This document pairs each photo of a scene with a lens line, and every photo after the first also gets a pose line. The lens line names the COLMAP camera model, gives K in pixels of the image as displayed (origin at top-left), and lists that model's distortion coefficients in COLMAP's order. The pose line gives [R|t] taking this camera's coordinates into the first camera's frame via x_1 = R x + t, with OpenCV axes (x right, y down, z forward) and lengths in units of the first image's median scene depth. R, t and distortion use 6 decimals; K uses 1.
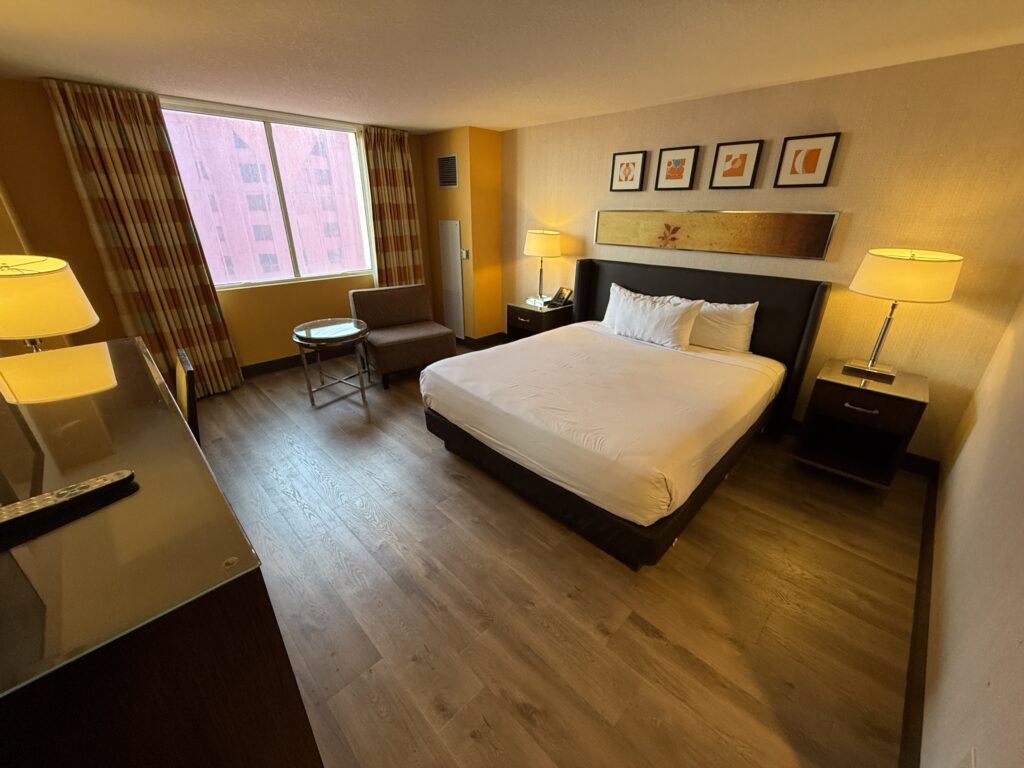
lens RADIAL K [[407.9, 0, 512.4], [0, 407.9, 384.9], [0, 0, 1]] dist [-0.000492, -0.000025]
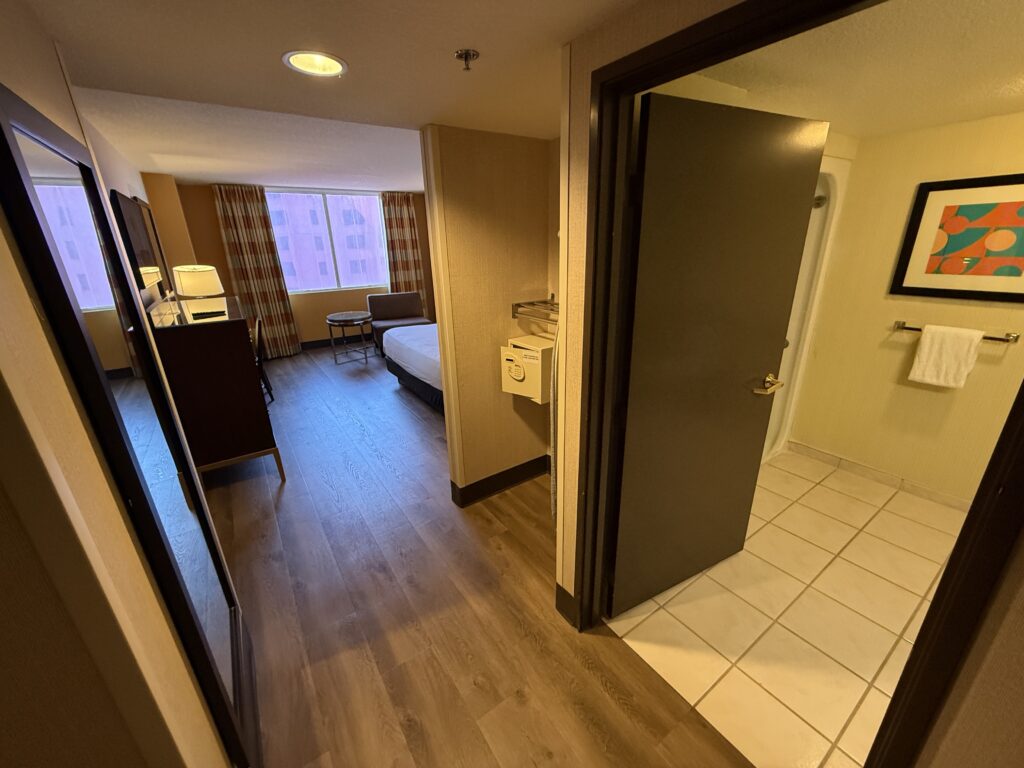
lens RADIAL K [[407.9, 0, 513.1], [0, 407.9, 386.8], [0, 0, 1]] dist [-0.000492, -0.000025]
pose [[0.982997, 0.030633, -0.181050, 0.519883], [-0.042216, 0.997277, -0.060470, 0.222043], [0.178705, 0.067085, 0.981613, -0.475630]]
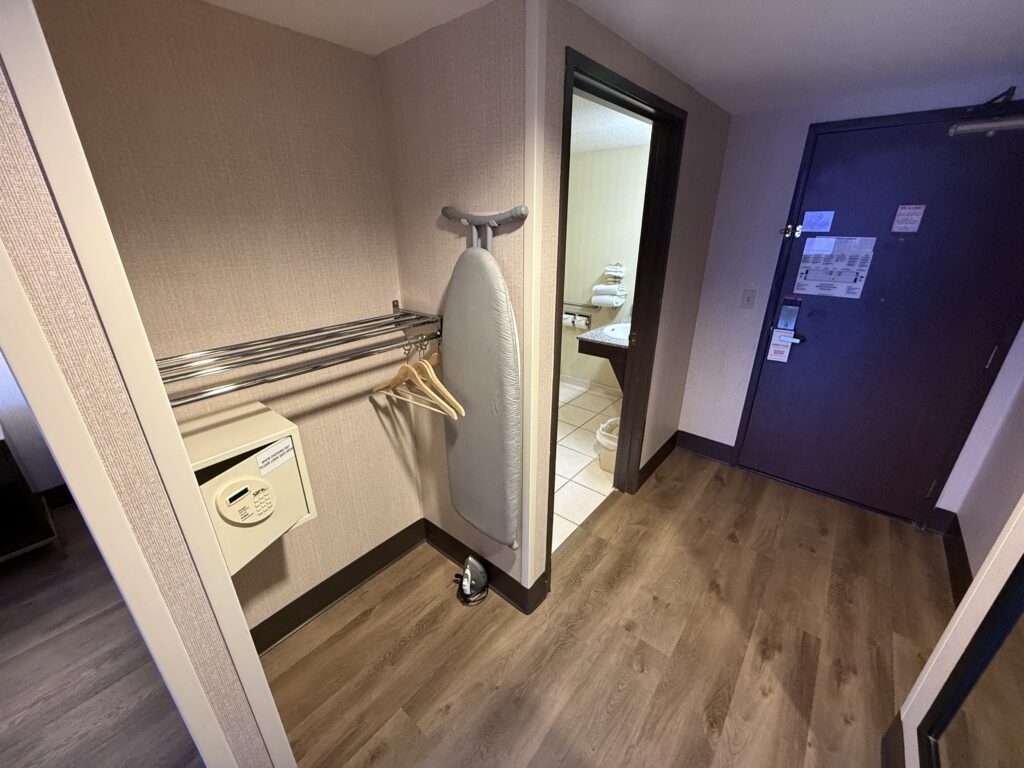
lens RADIAL K [[407.9, 0, 507.9], [0, 407.9, 386.5], [0, 0, 1]] dist [-0.000492, -0.000025]
pose [[-0.085987, -0.375342, 0.922889, 0.120688], [0.404606, 0.833338, 0.376619, 0.035565], [-0.910439, 0.405791, 0.080209, -0.042702]]
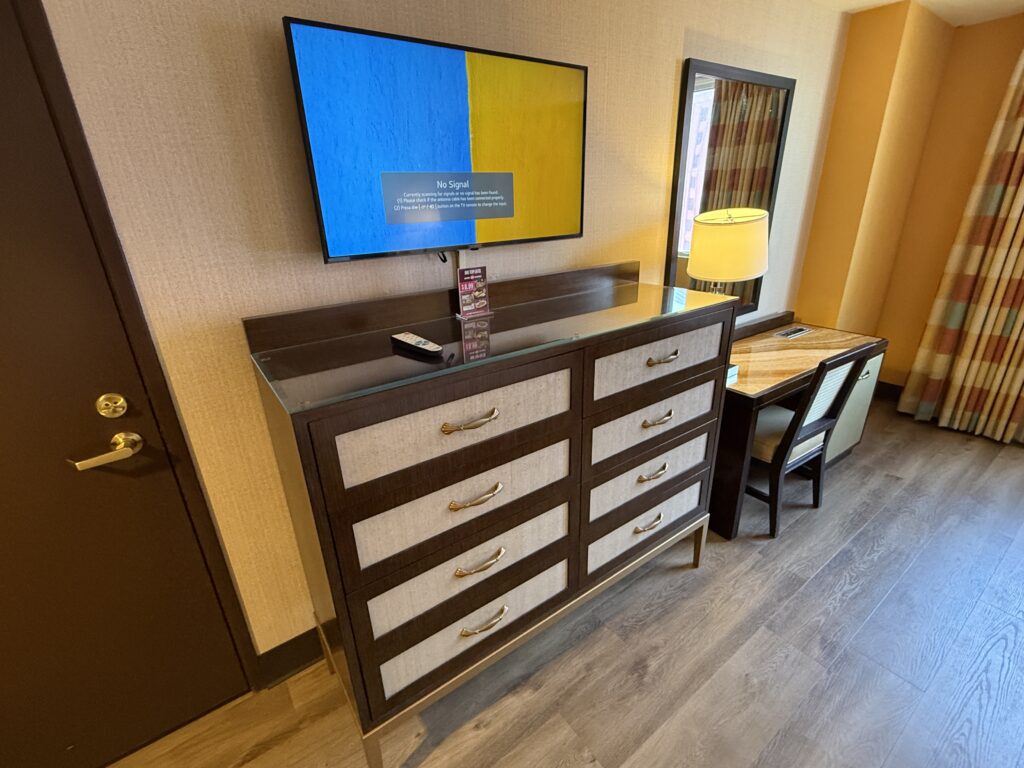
lens RADIAL K [[468.9, 0, 510.2], [0, 468.9, 382.6], [0, 0, 1]] dist [0.003059, 0.000867]
pose [[-0.163166, 0.364731, -0.916705, 0.097676], [-0.368527, 0.839370, 0.399557, -0.083302], [0.915186, 0.403025, -0.002544, 0.264168]]
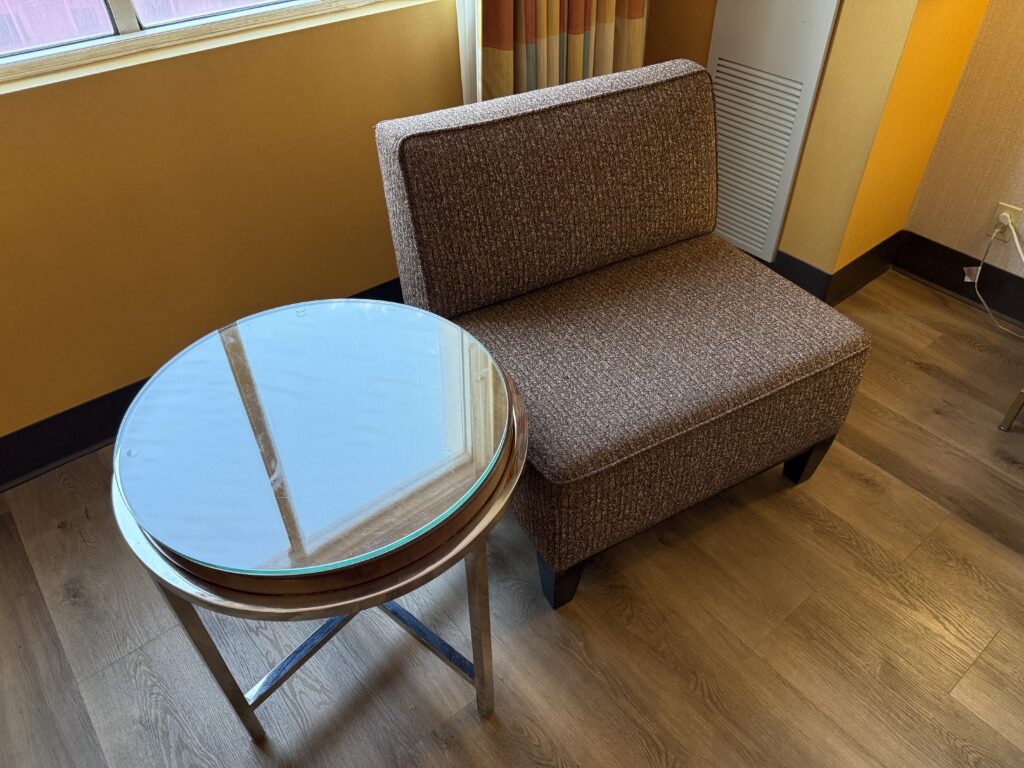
lens RADIAL K [[724.0, 0, 510.9], [0, 724.0, 387.1], [0, 0, 1]] dist [0.023818, -0.015089]
pose [[0.992498, 0.059699, -0.106695, -0.348587], [-0.022146, 0.946029, 0.323323, -0.267213], [0.120239, -0.318535, 0.940254, 0.762822]]
